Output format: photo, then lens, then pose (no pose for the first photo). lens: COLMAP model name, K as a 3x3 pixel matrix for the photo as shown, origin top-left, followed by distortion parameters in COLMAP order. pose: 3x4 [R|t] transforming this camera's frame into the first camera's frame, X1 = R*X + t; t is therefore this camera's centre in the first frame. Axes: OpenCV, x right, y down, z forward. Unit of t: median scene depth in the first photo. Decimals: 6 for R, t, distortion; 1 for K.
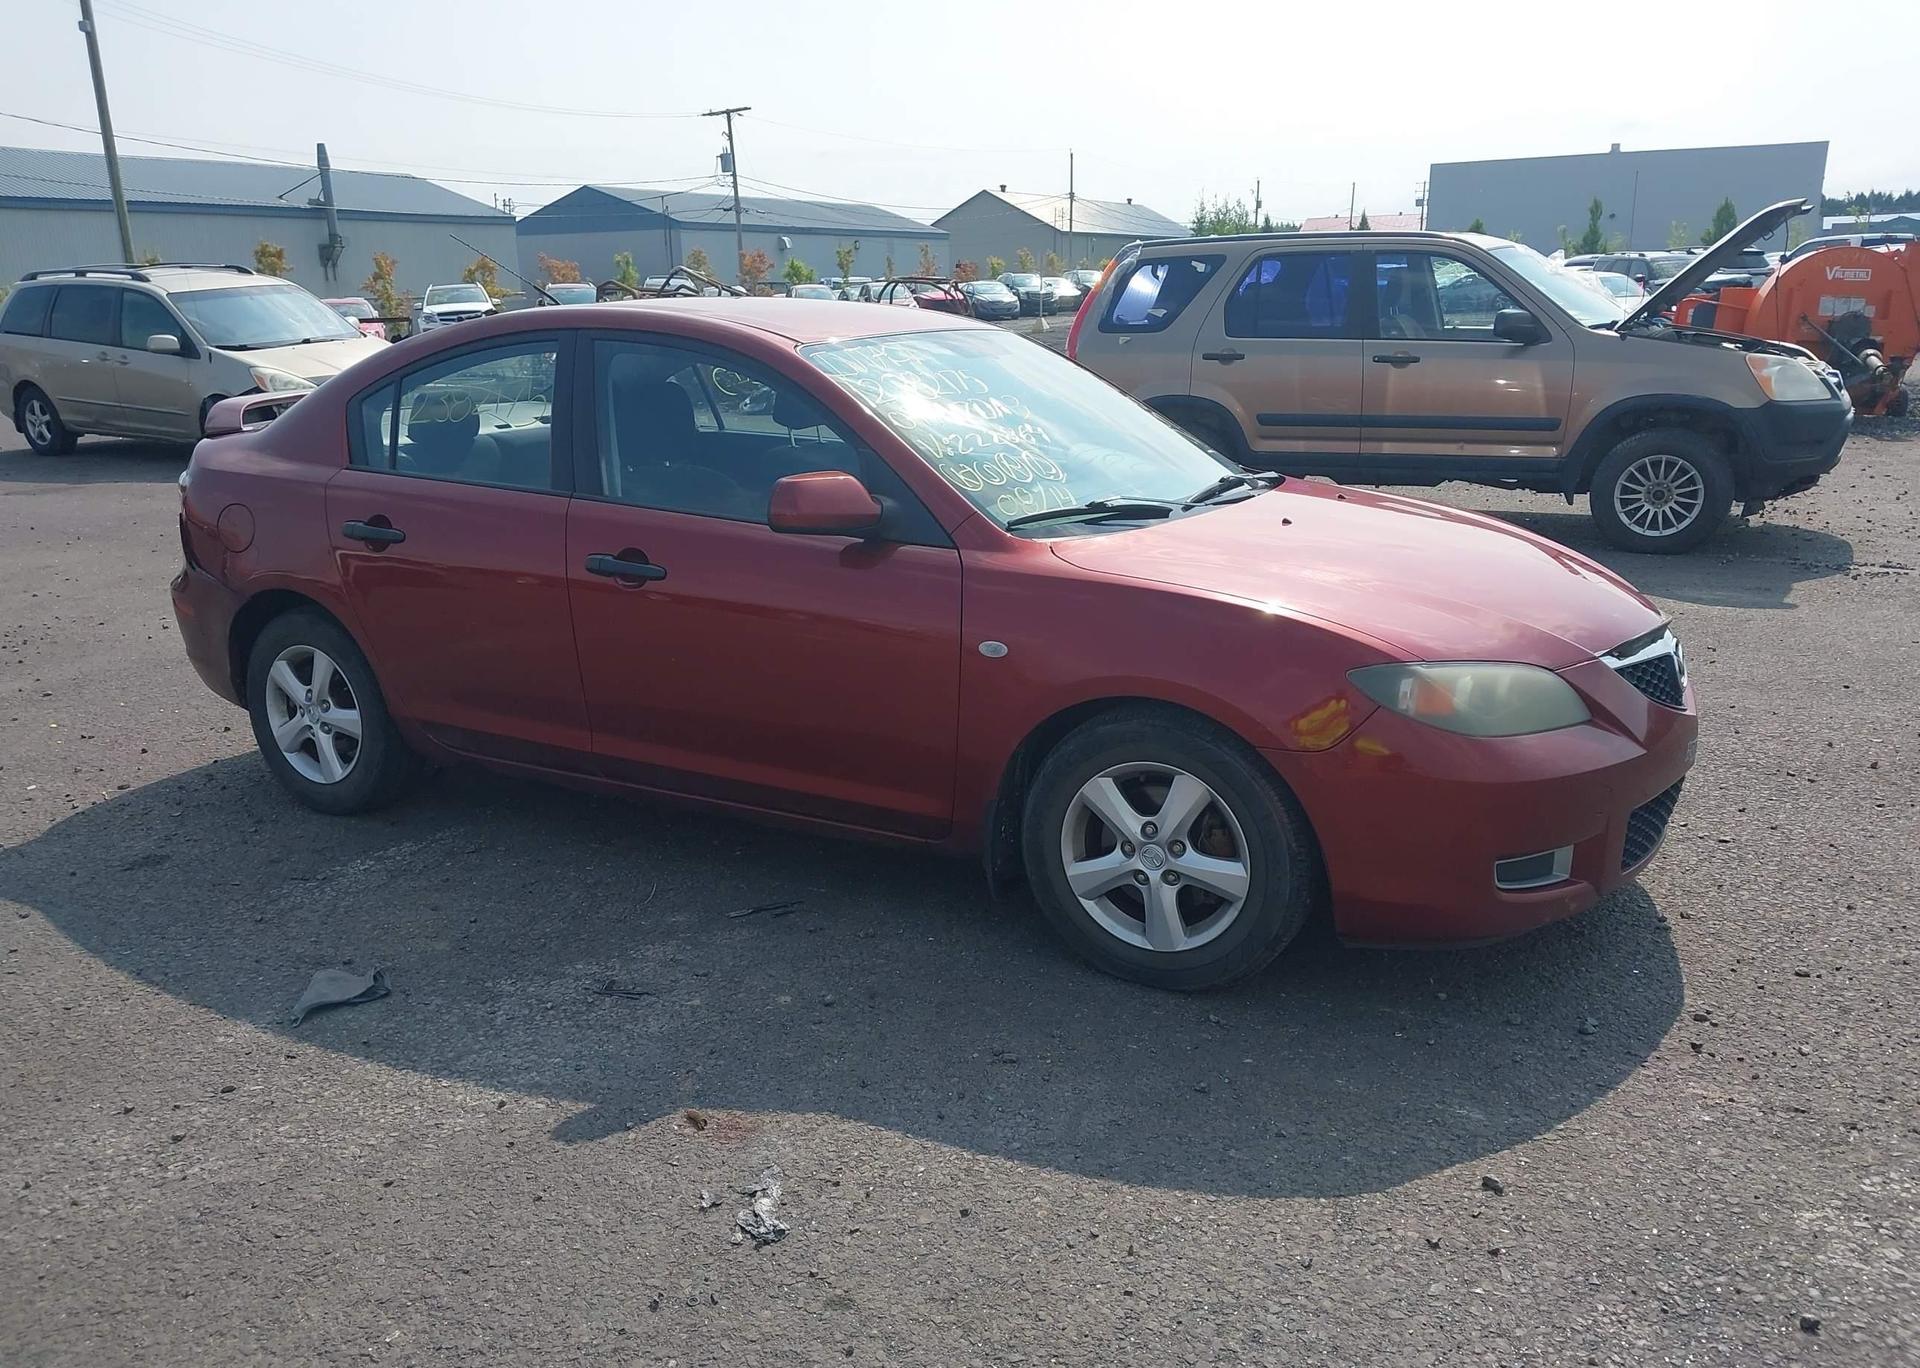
lens RADIAL K [[1535.6, 0, 949.0], [0, 1535.6, 704.4], [0, 0, 1]] dist [0.030610, -0.057641]
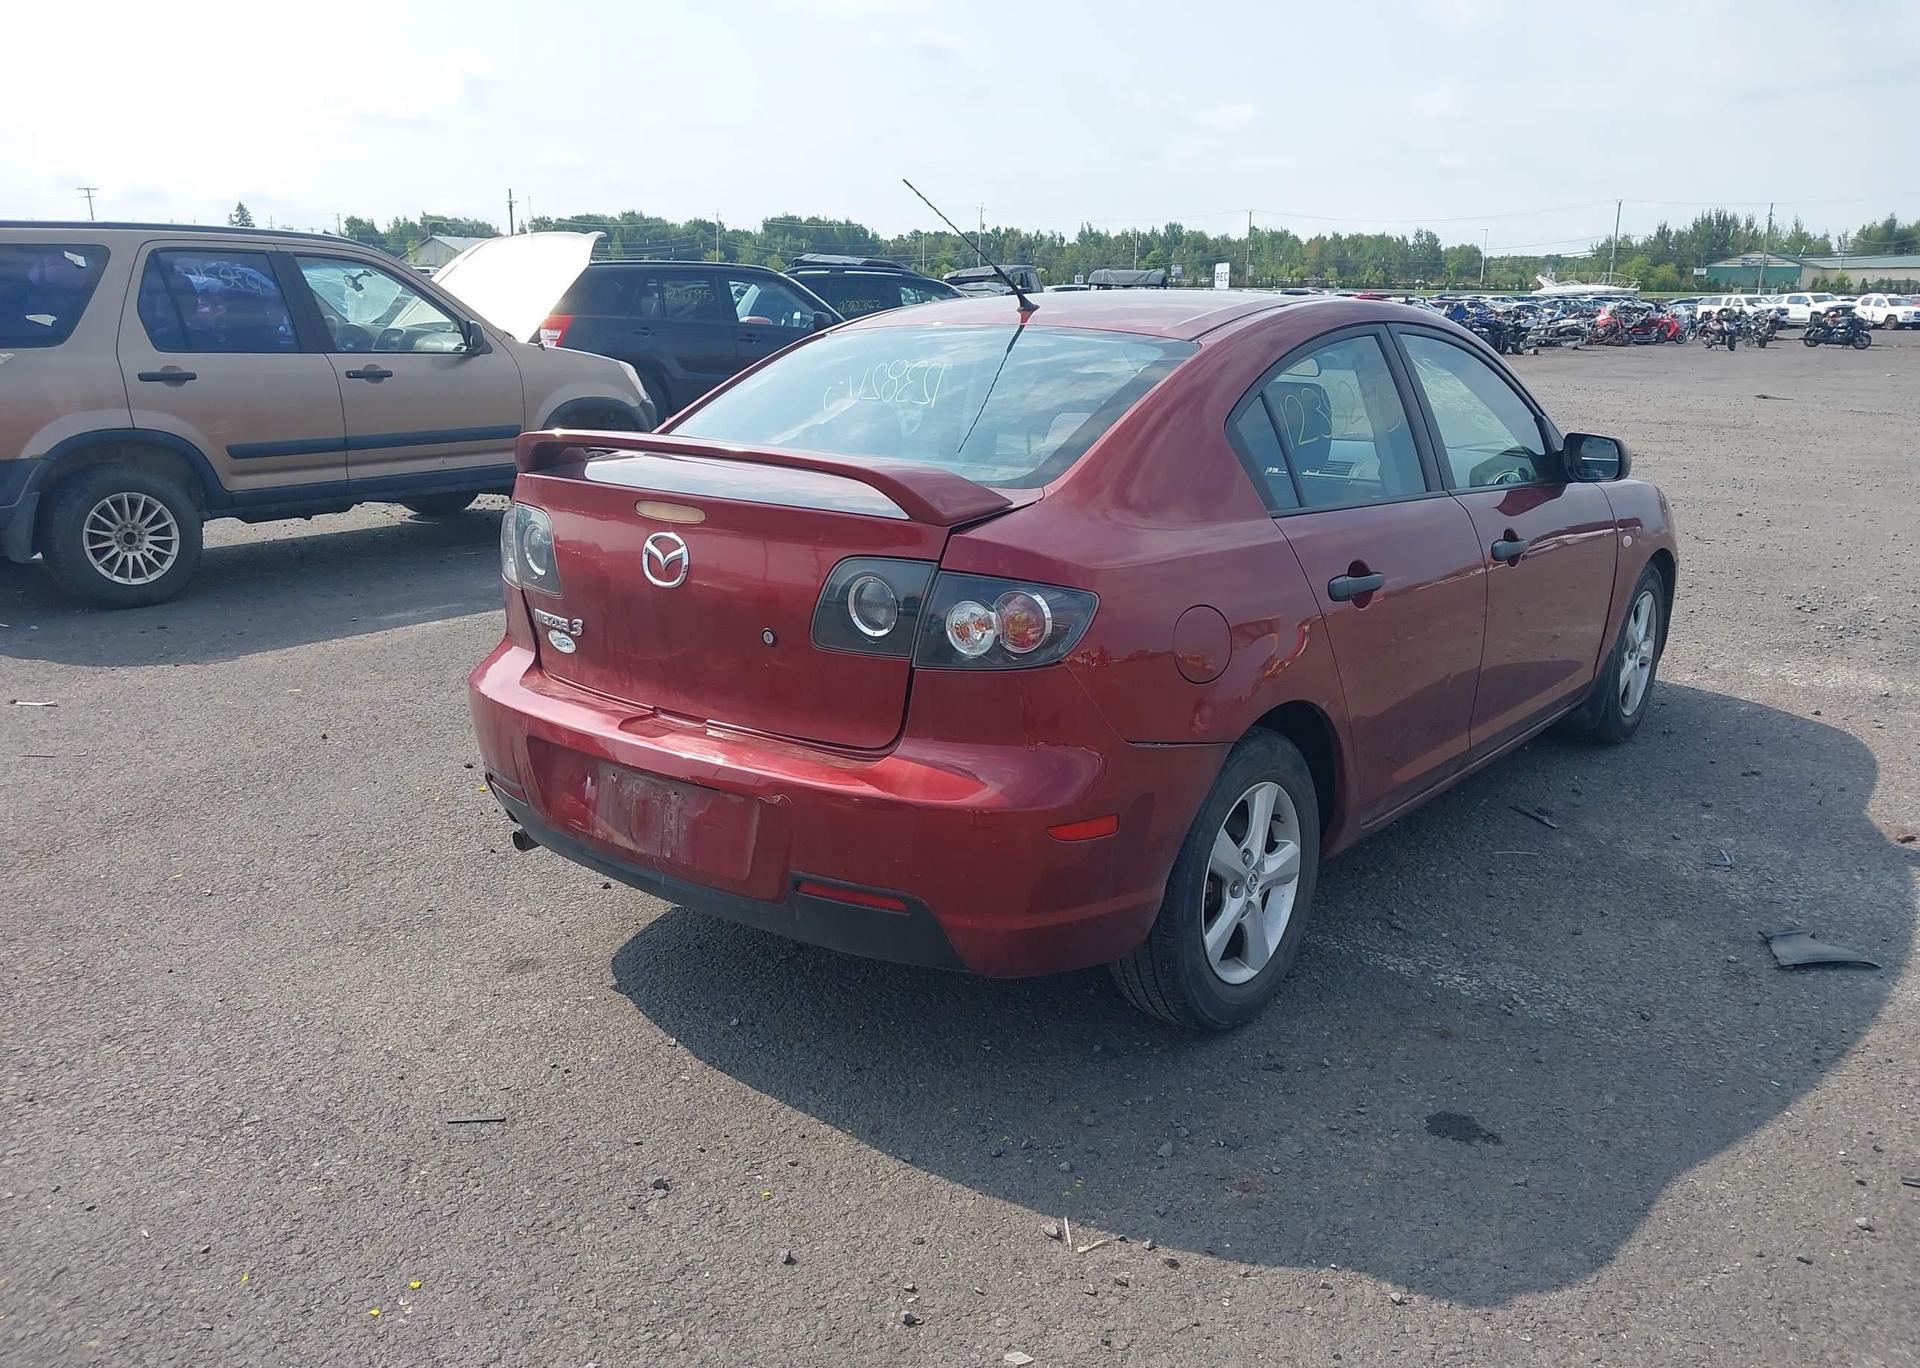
lens RADIAL K [[1496.2, 0, 963.1], [0, 1496.2, 710.1], [0, 0, 1]] dist [0.065243, -0.101335]
pose [[0.148320, -0.233429, 0.960995, -0.558077], [0.243366, 0.950475, 0.193312, -0.119510], [-0.958527, 0.205202, 0.197783, 0.514997]]
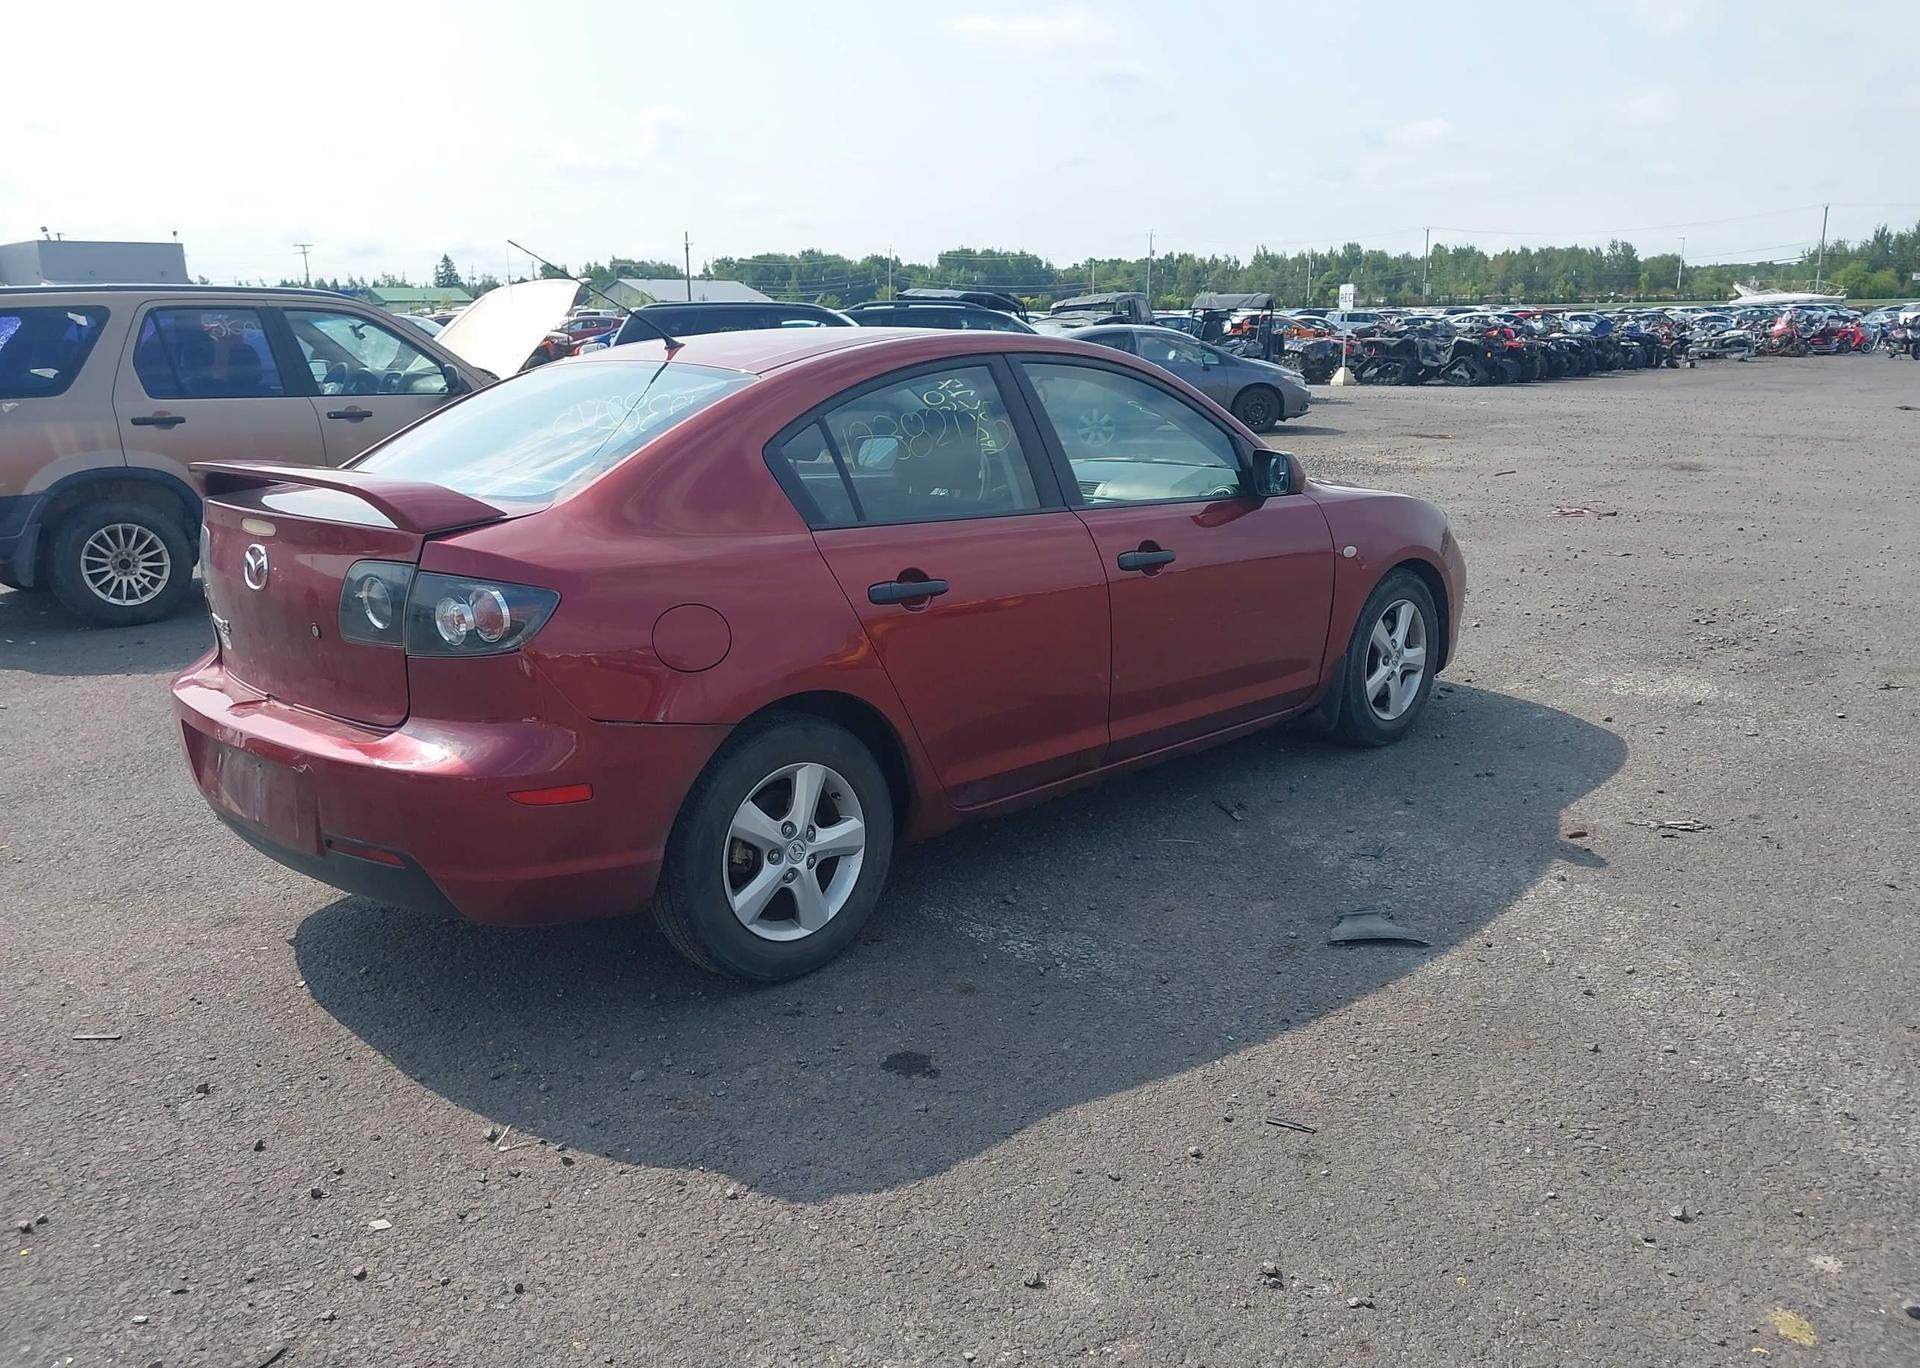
lens RADIAL K [[1496.2, 0, 963.1], [0, 1496.2, 710.1], [0, 0, 1]] dist [0.065243, -0.101335]
pose [[0.257445, -0.215763, 0.941896, -0.572486], [0.259800, 0.954316, 0.147597, -0.079084], [-0.930713, 0.206707, 0.301739, 0.359096]]
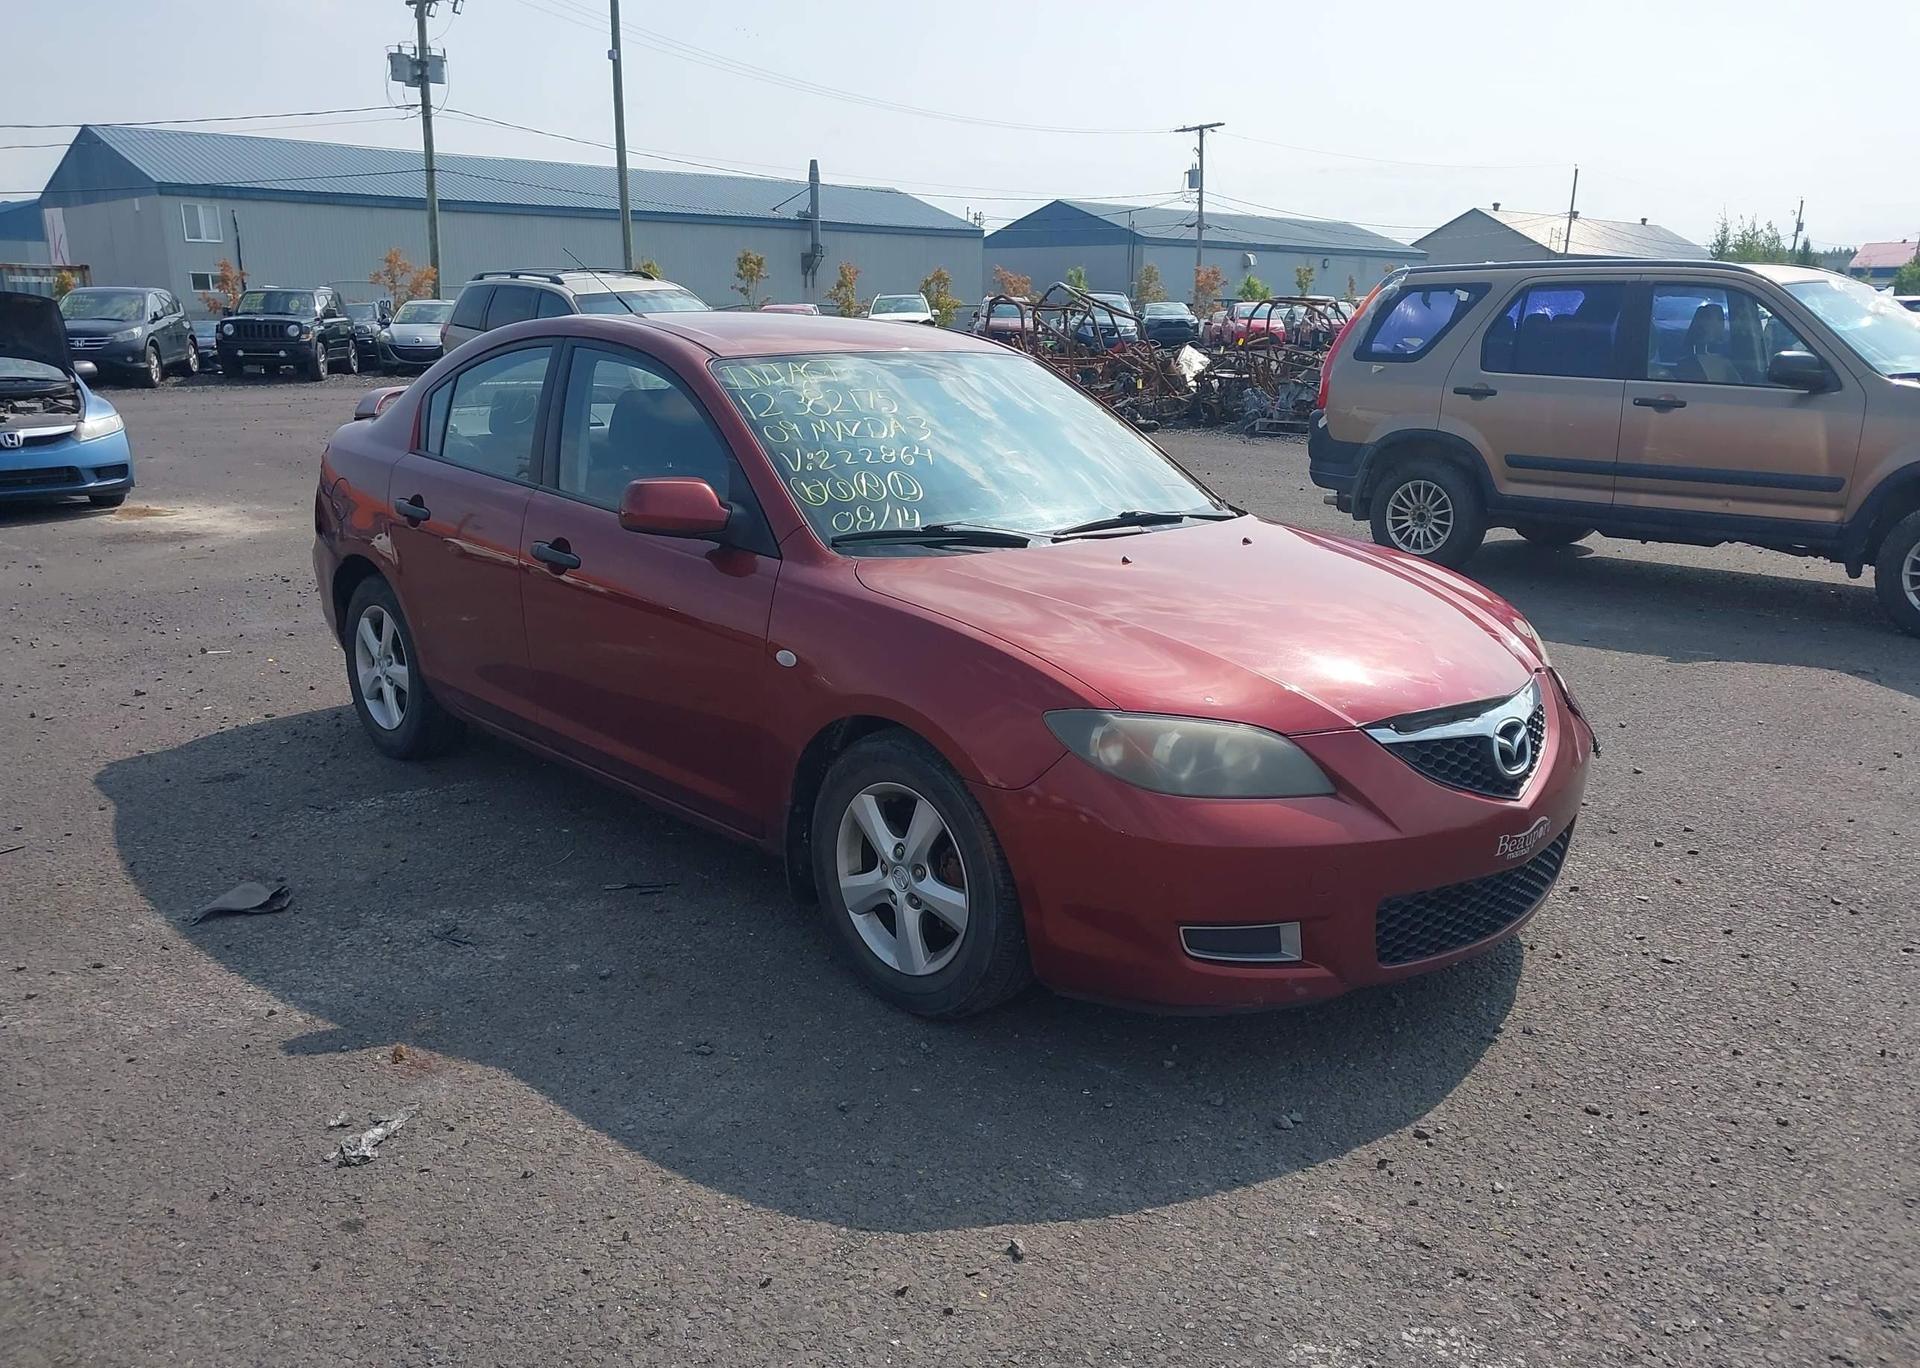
lens RADIAL K [[1551.1, 0, 933.4], [0, 1551.1, 686.4], [0, 0, 1]] dist [0.030026, -0.041851]
pose [[0.952100, 0.099356, -0.289194, 0.162386], [-0.105805, 0.994364, -0.006711, -0.007882], [0.286897, 0.036988, 0.957247, 0.011609]]
